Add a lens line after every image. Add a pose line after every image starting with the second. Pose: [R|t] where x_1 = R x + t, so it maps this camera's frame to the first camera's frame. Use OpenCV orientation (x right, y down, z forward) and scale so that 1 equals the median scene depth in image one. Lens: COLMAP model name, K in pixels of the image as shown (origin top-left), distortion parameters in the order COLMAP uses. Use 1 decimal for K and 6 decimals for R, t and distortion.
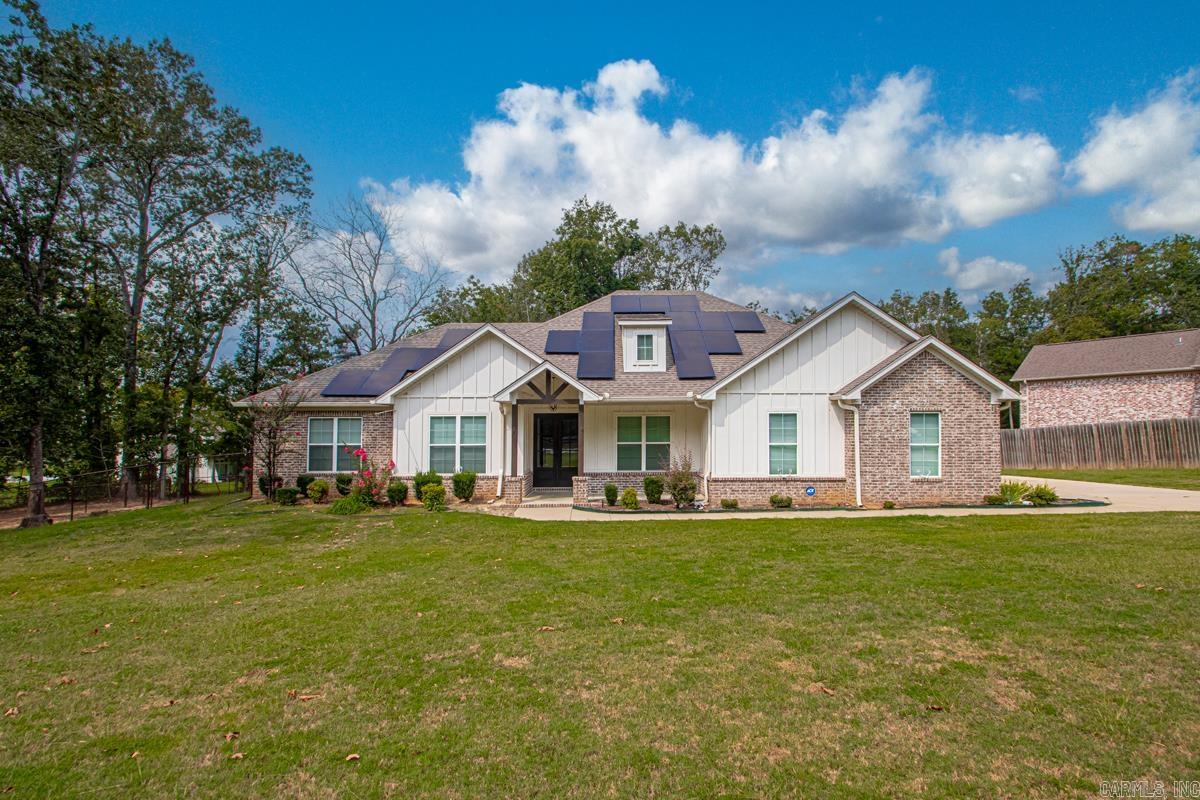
lens RADIAL K [[578.8, 0, 598.7], [0, 578.8, 420.1], [0, 0, 1]] dist [0.018227, -0.019732]
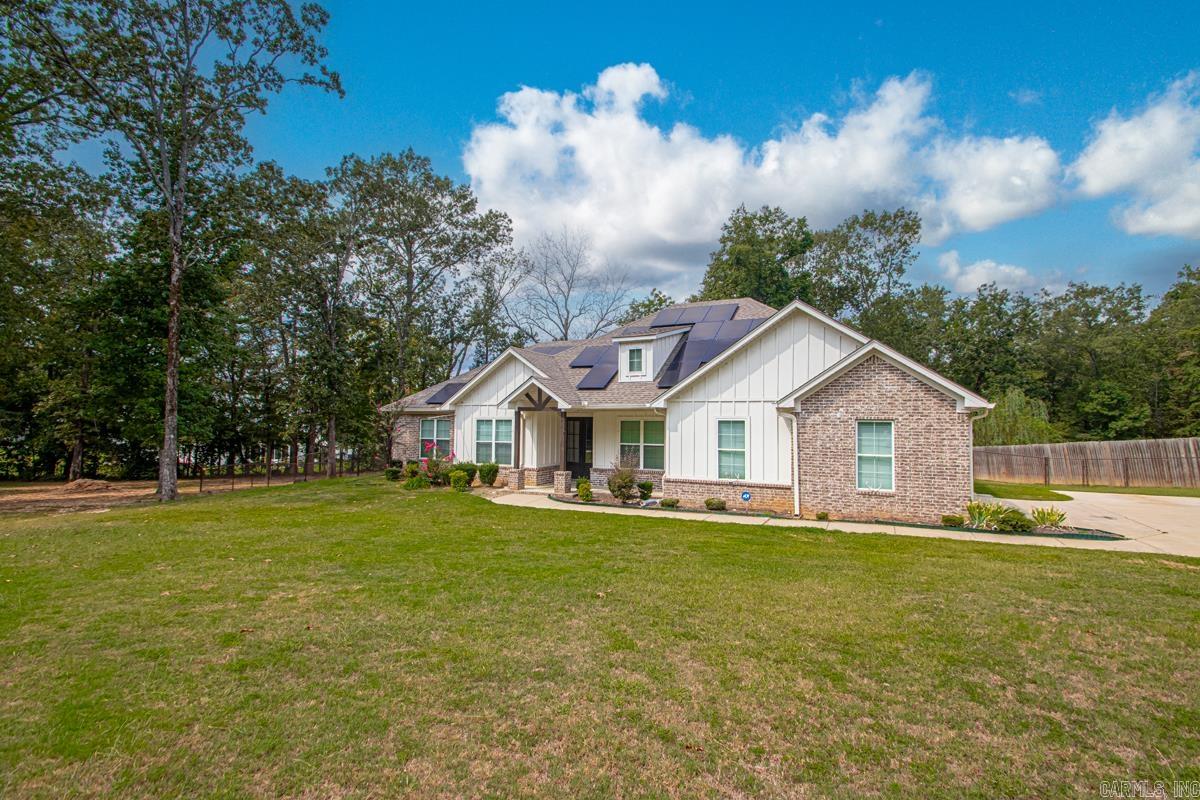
lens RADIAL K [[541.4, 0, 576.2], [0, 541.4, 399.3], [0, 0, 1]] dist [0.020677, -0.014083]
pose [[0.897481, -0.008100, -0.440980, 0.455746], [-0.005020, 0.999579, -0.028578, -0.018229], [0.441025, 0.027861, 0.897062, -0.002060]]
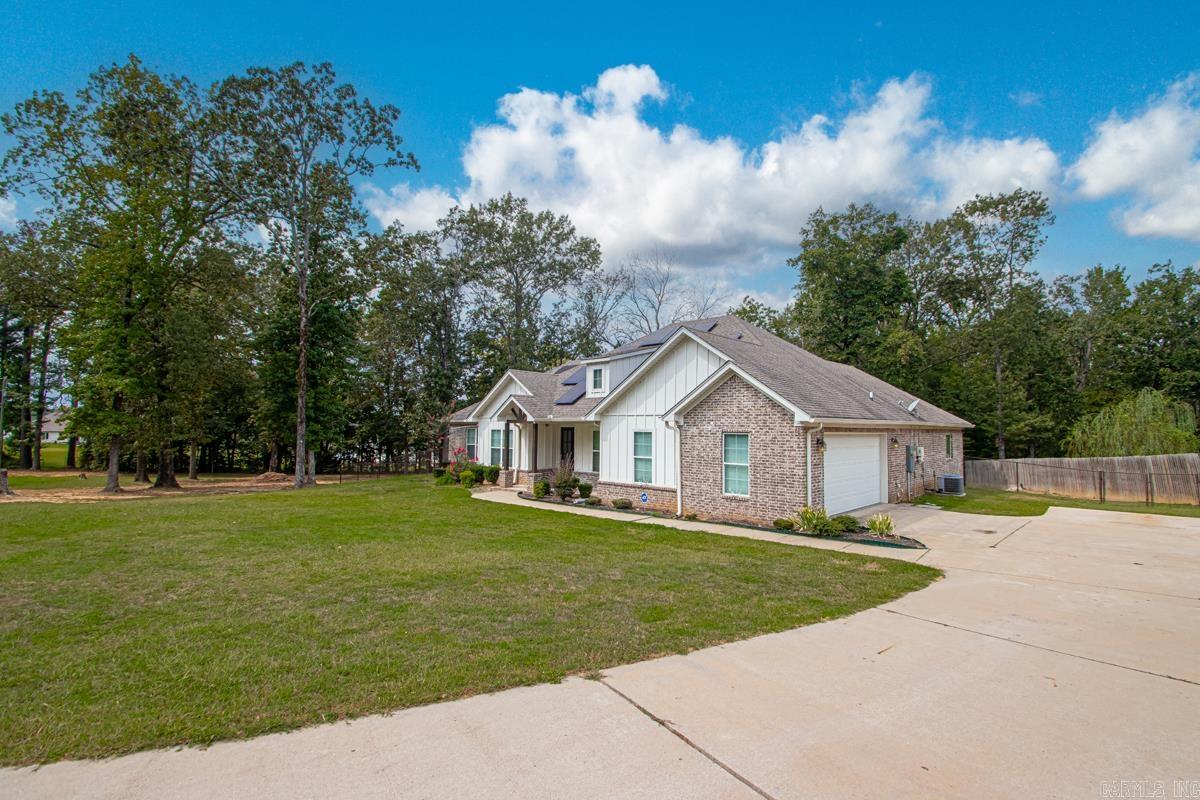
lens RADIAL K [[524.5, 0, 583.4], [0, 524.5, 400.6], [0, 0, 1]] dist [0.017061, 0.000063]
pose [[0.743404, -0.024651, -0.668388, 0.876476], [0.002027, 0.999399, -0.034604, -0.035440], [0.668840, 0.024370, 0.743007, 0.093712]]
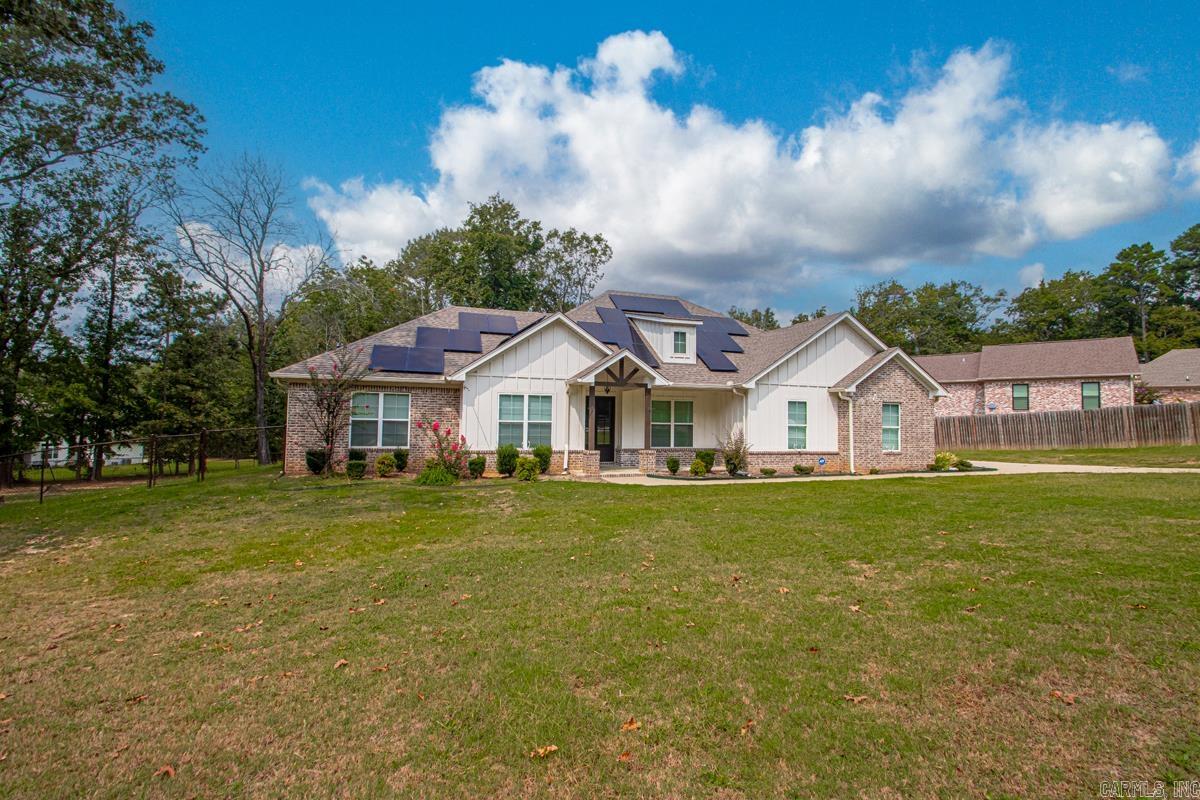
lens RADIAL K [[554.7, 0, 600.0], [0, 554.7, 400.0], [0, 0, 1]] dist [0.013565, -0.017836]
pose [[0.950658, 0.031852, 0.308602, -0.432616], [-0.025356, 0.999365, -0.025038, 0.025106], [-0.309203, 0.015978, 0.950862, -0.025882]]
